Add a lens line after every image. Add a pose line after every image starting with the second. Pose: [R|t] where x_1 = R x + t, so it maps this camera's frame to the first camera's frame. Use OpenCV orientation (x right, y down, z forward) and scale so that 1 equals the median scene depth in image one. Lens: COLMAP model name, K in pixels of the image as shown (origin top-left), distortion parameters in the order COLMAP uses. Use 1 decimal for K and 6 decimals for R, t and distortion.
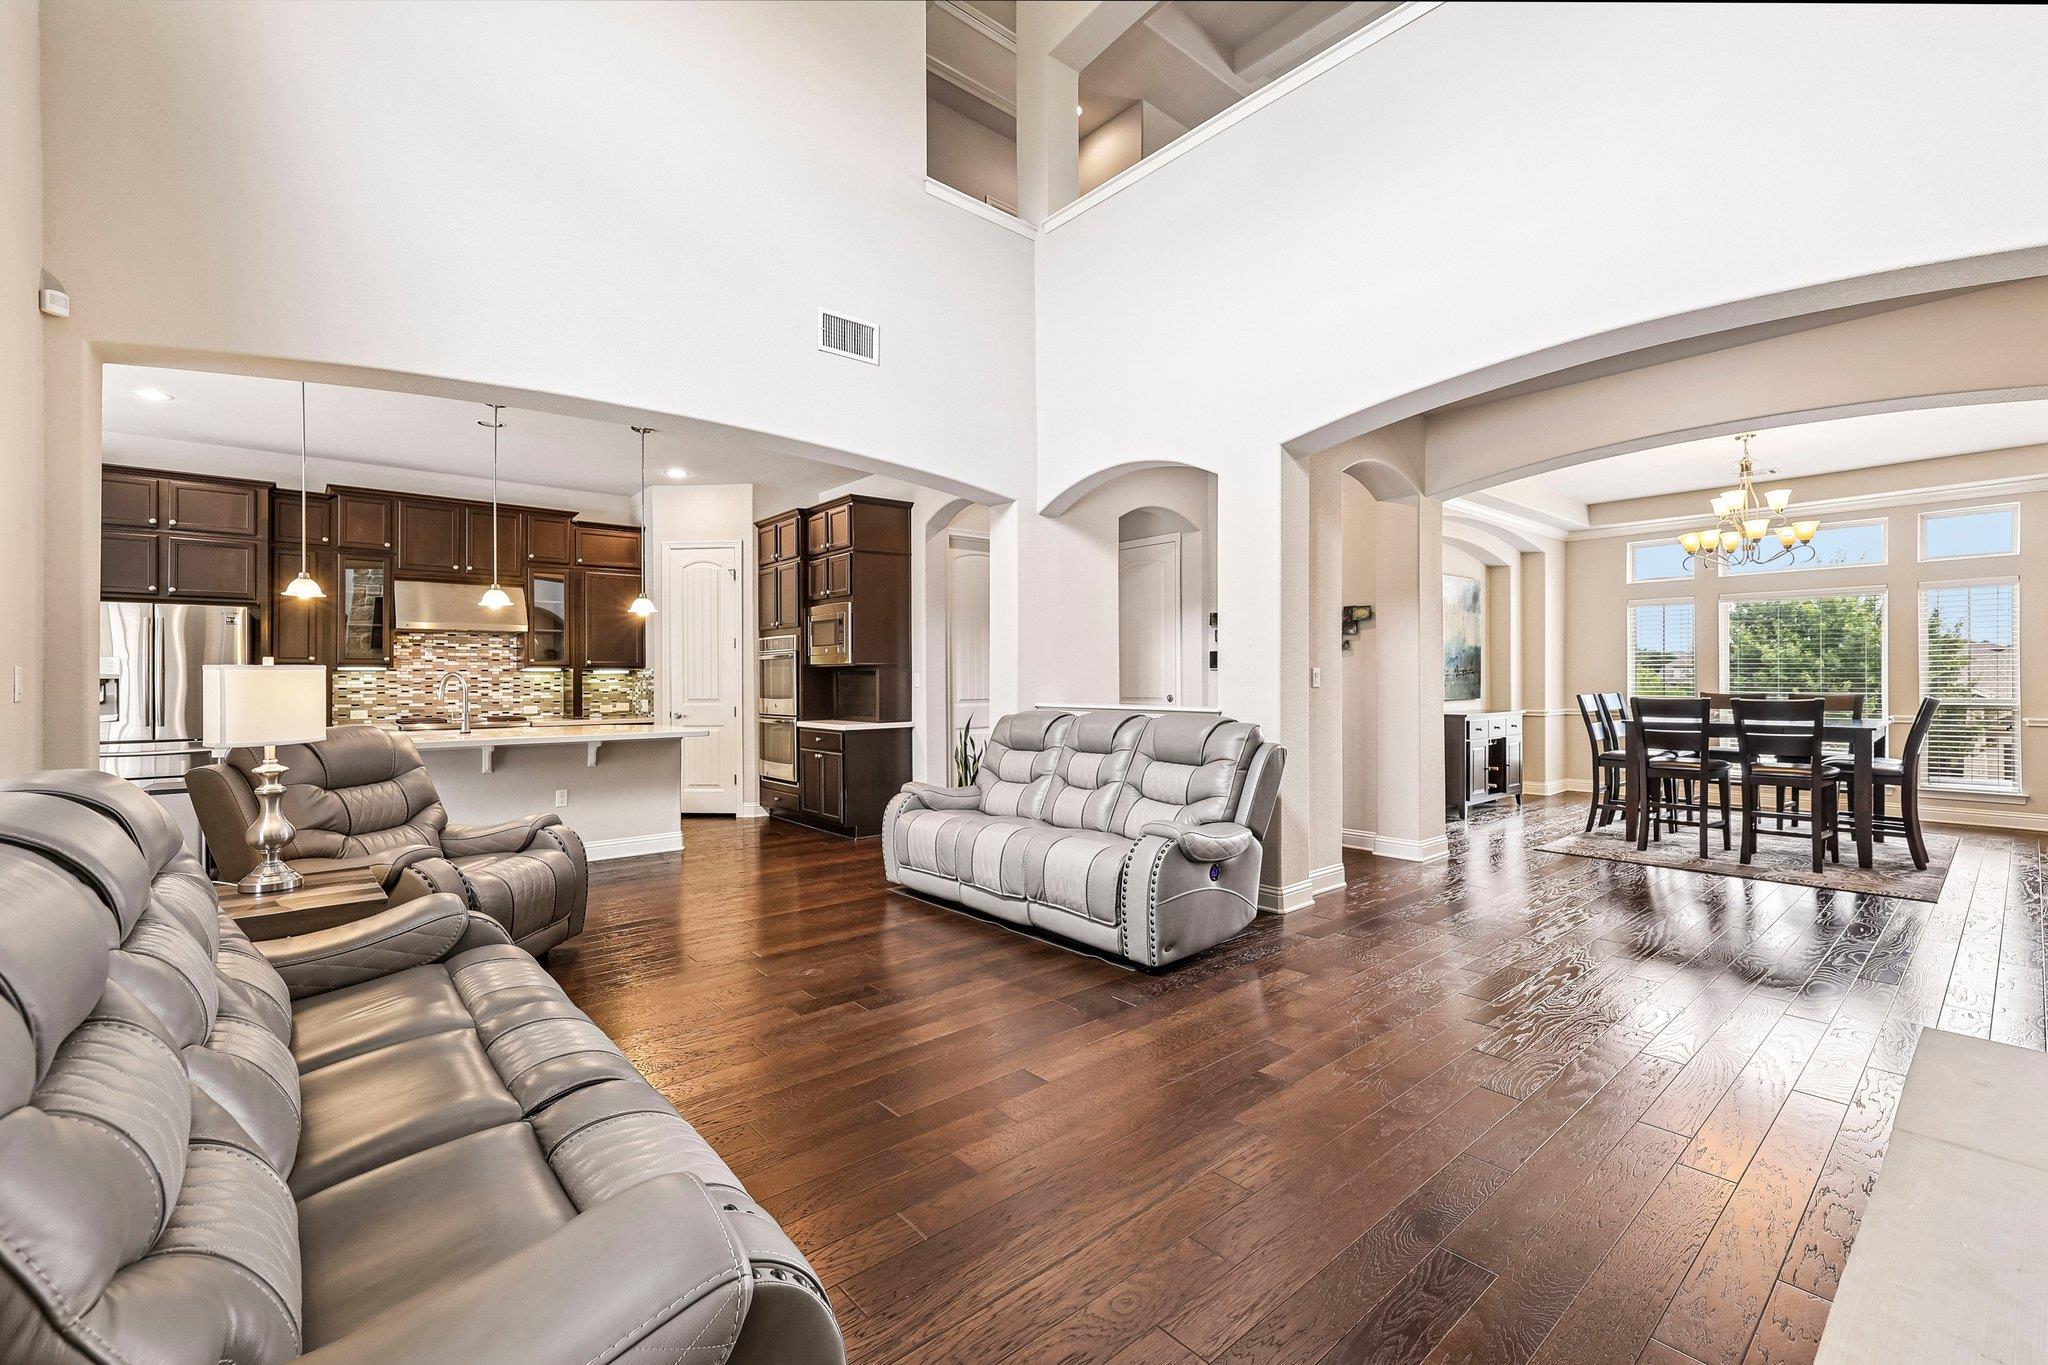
lens RADIAL K [[865.0, 0, 1026.1], [0, 865.0, 679.4], [0, 0, 1]] dist [0.001768, 0.000451]
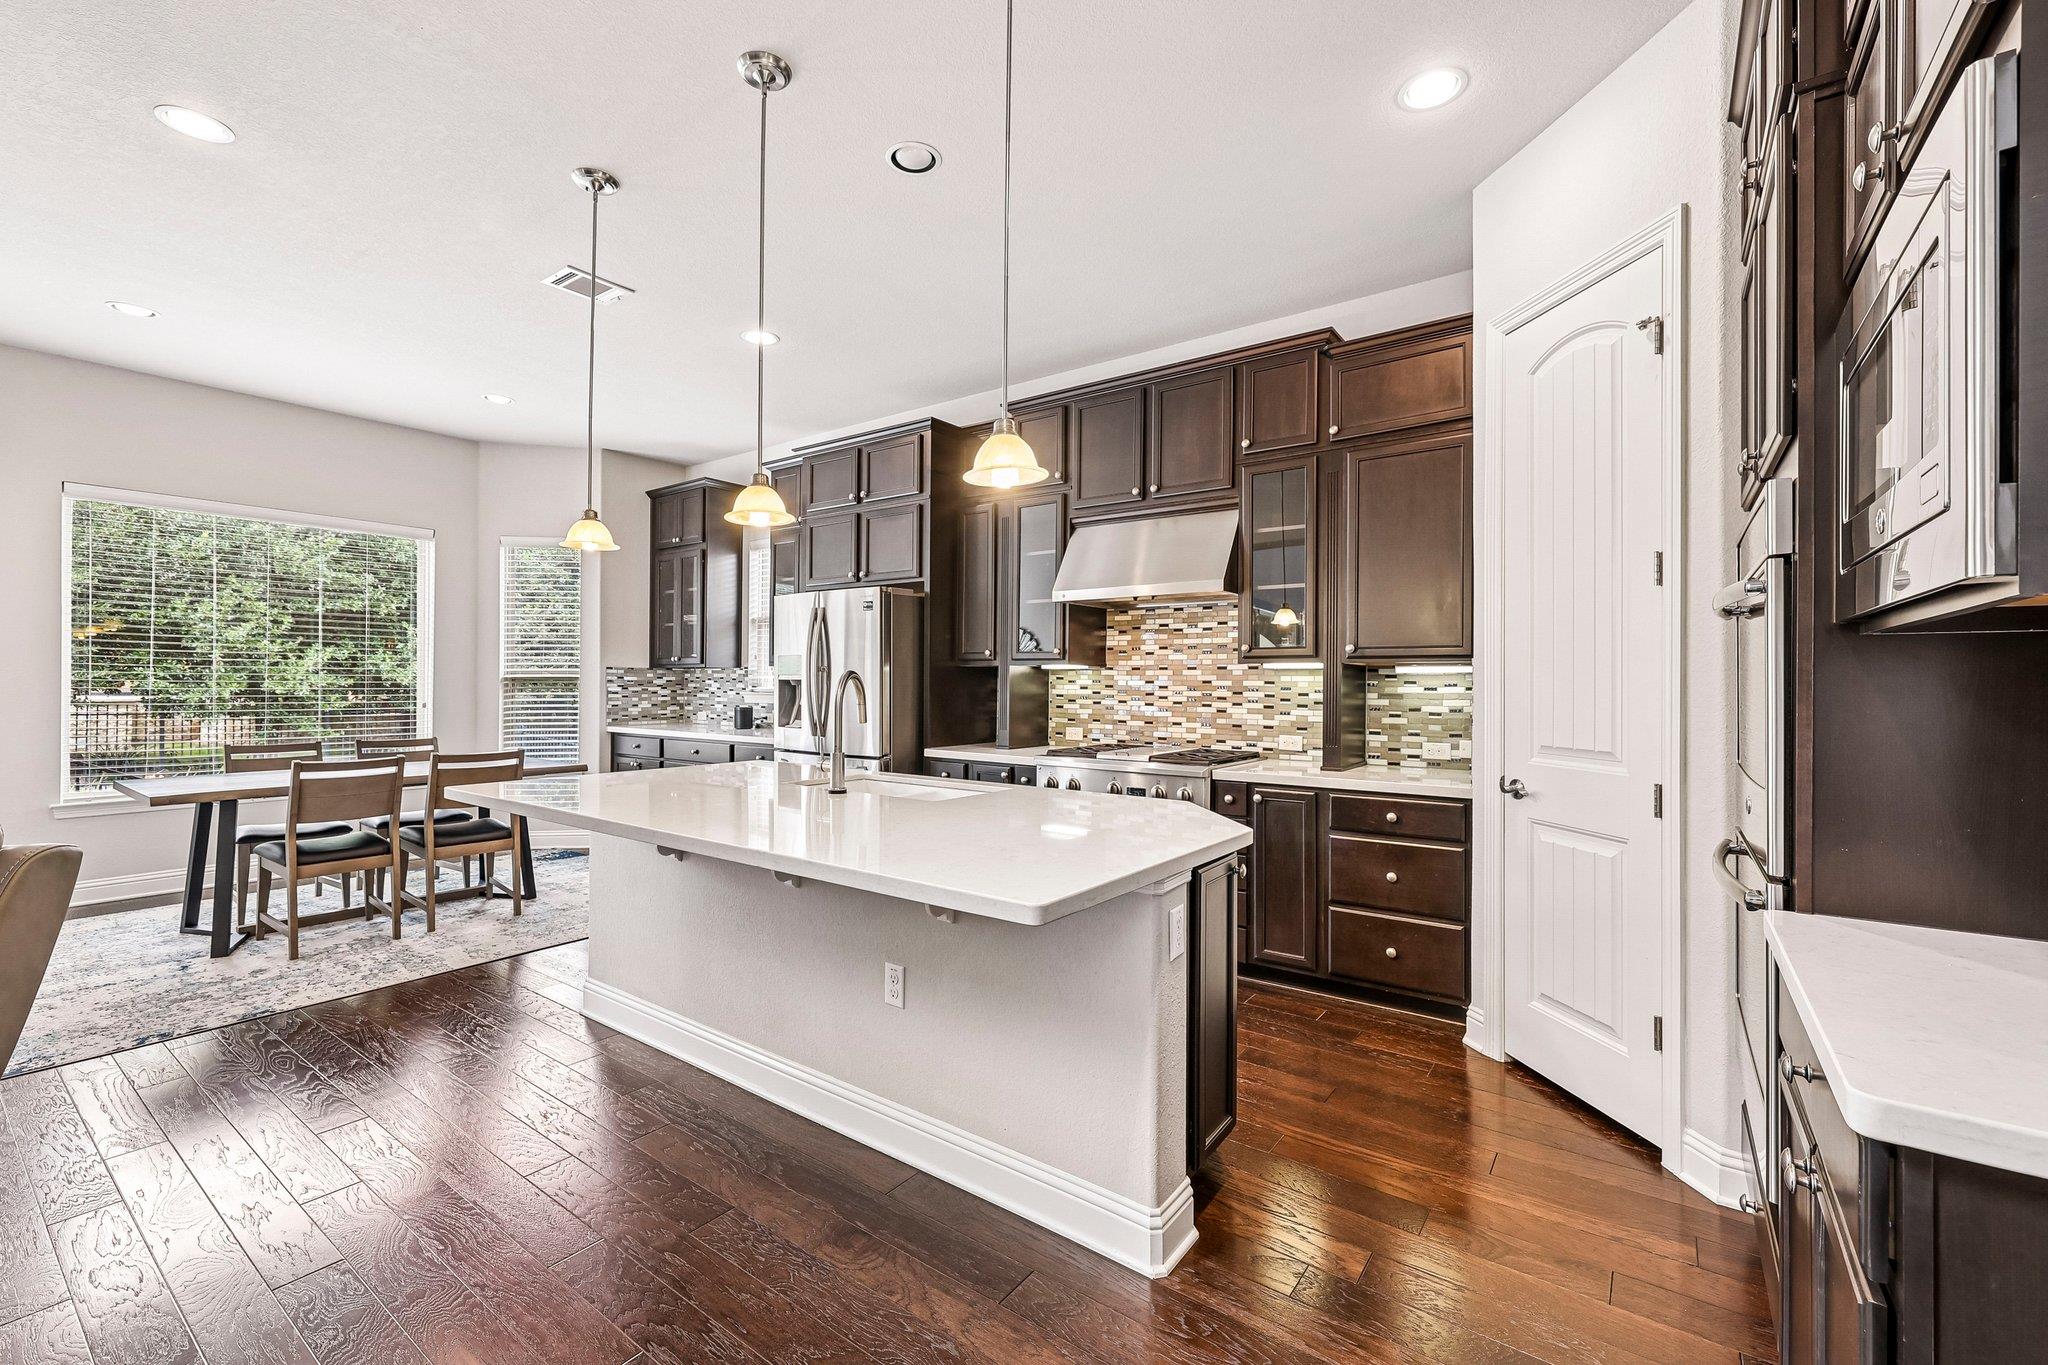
lens RADIAL K [[865.0, 0, 1029.9], [0, 865.0, 679.0], [0, 0, 1]] dist [0.001768, 0.000451]
pose [[0.227919, 0.005084, -0.973667, -0.104437], [-0.006166, 0.999974, 0.003778, -0.004695], [0.973660, 0.005142, 0.227945, 0.764477]]
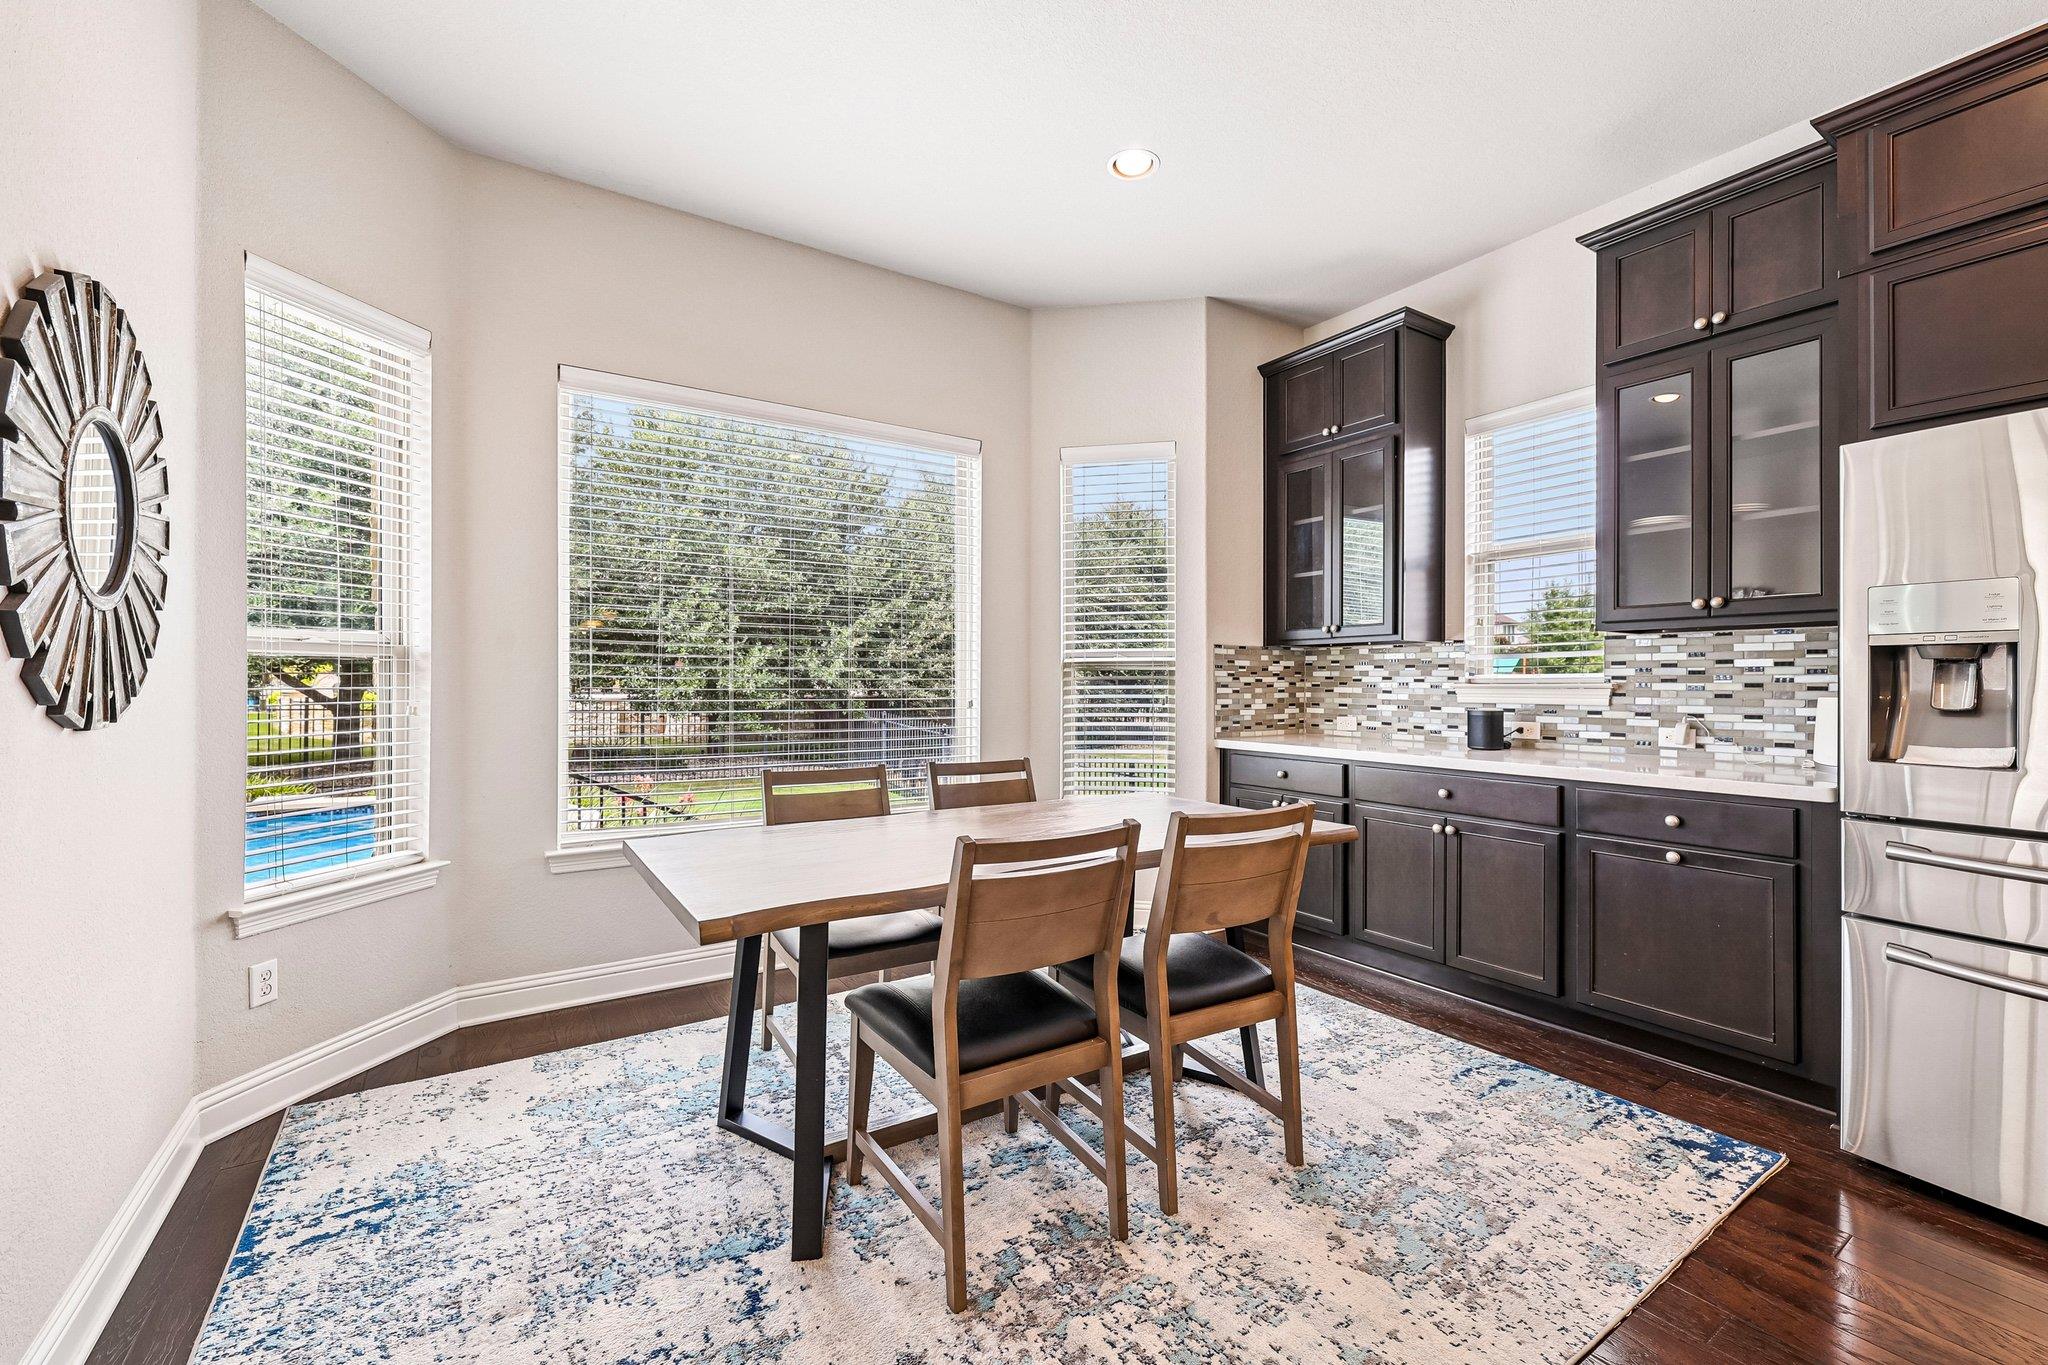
lens RADIAL K [[865.0, 0, 1017.1], [0, 865.0, 676.2], [0, 0, 1]] dist [0.001768, 0.000451]
pose [[-0.138017, 0.001480, -0.990429, -0.509100], [0.001215, 0.999998, 0.001325, 0.008885], [0.990429, -0.001021, -0.138019, 0.490149]]
